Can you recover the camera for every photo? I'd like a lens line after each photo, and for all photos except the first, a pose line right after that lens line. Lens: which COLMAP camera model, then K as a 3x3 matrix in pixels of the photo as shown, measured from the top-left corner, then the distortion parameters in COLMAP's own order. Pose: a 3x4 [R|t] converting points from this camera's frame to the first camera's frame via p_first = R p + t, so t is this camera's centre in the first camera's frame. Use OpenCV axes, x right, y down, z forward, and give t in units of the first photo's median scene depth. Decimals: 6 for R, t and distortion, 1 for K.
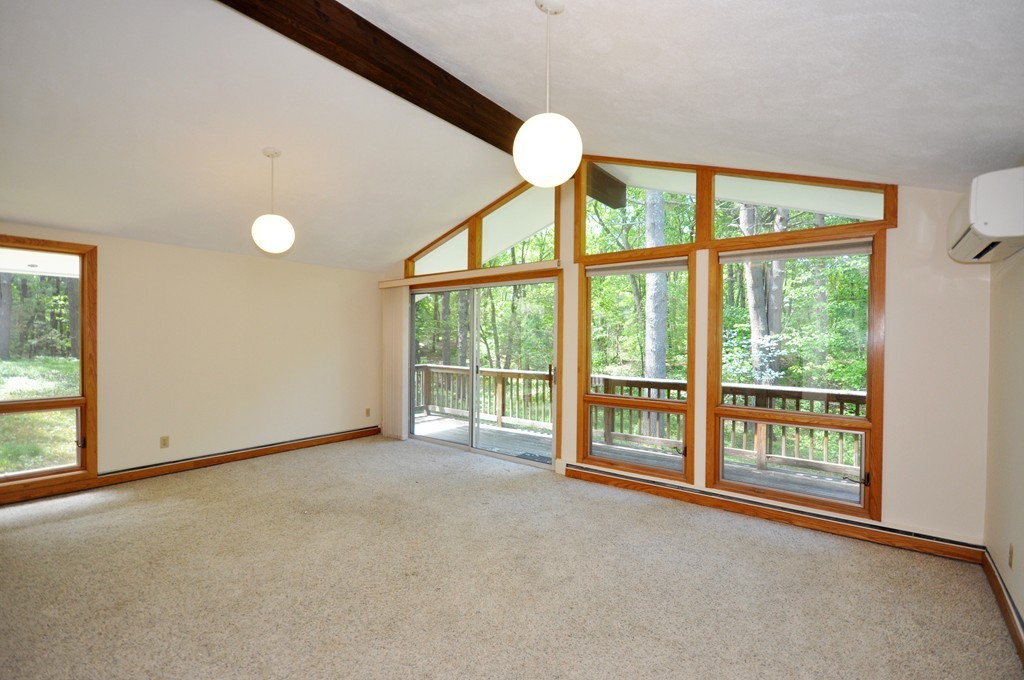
lens RADIAL K [[445.3, 0, 512.0], [0, 445.3, 340.0], [0, 0, 1]] dist [-0.011155, -0.000167]
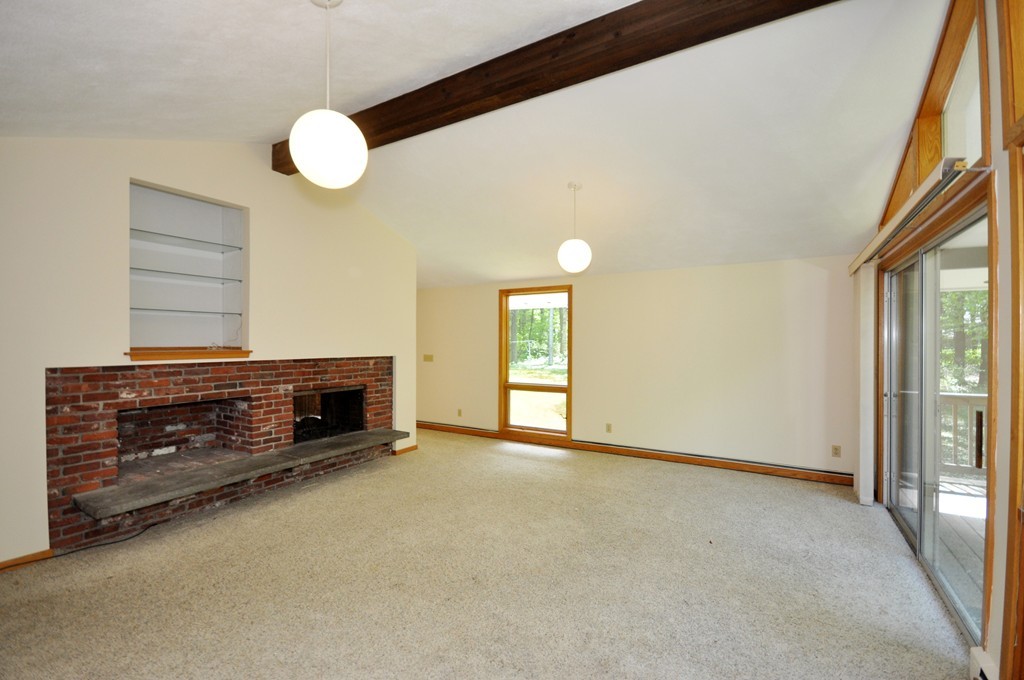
lens RADIAL K [[445.3, 0, 512.0], [0, 445.3, 340.0], [0, 0, 1]] dist [-0.011155, -0.000167]
pose [[0.124750, -0.014557, -0.992081, 0.540335], [-0.008559, 0.999839, -0.015747, -0.002345], [0.992151, 0.010455, 0.124605, 0.646789]]
